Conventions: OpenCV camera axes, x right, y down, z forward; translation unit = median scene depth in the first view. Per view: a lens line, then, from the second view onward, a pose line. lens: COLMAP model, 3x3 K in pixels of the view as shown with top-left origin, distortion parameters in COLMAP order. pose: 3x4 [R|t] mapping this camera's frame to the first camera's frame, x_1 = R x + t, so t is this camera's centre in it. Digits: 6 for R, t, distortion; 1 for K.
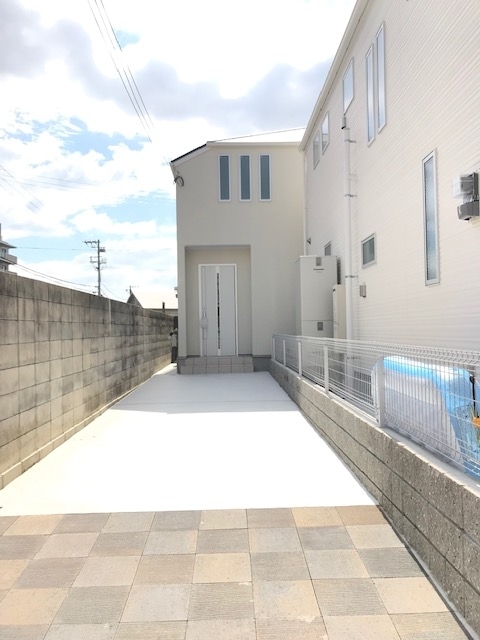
lens RADIAL K [[523.6, 0, 240.0], [0, 523.6, 320.0], [0, 0, 1]] dist [0.004333, 0.001226]
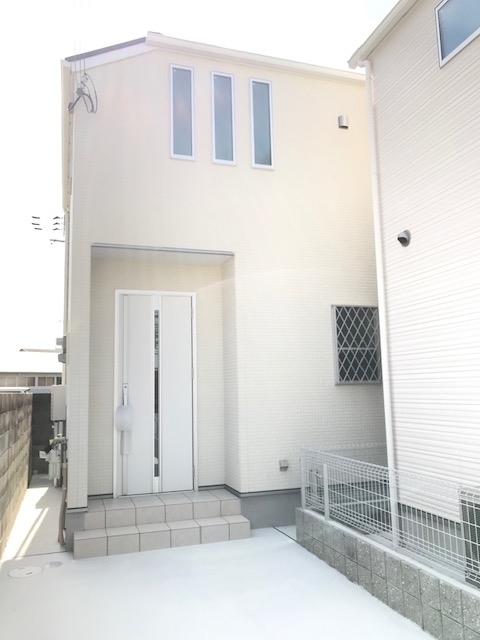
lens RADIAL K [[520.3, 0, 240.0], [0, 520.3, 320.0], [0, 0, 1]] dist [-0.000888, 0.009432]
pose [[0.955687, 0.031714, 0.292672, -0.188394], [0.003121, 0.993033, -0.117796, -0.045120], [-0.294368, 0.113490, 0.948930, 0.934891]]
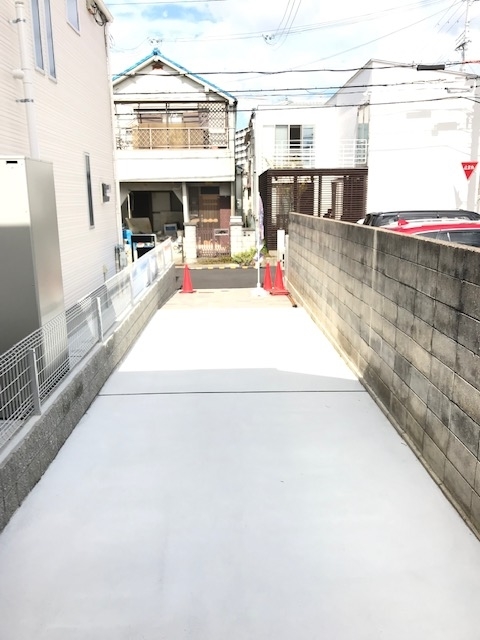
lens RADIAL K [[523.6, 0, 240.0], [0, 523.6, 320.0], [0, 0, 1]] dist [0.004333, 0.001226]
pose [[-0.999665, 0.024799, 0.007470, -0.092124], [0.025811, 0.977710, 0.208367, -0.075665], [-0.002136, 0.208490, -0.978022, 1.763103]]
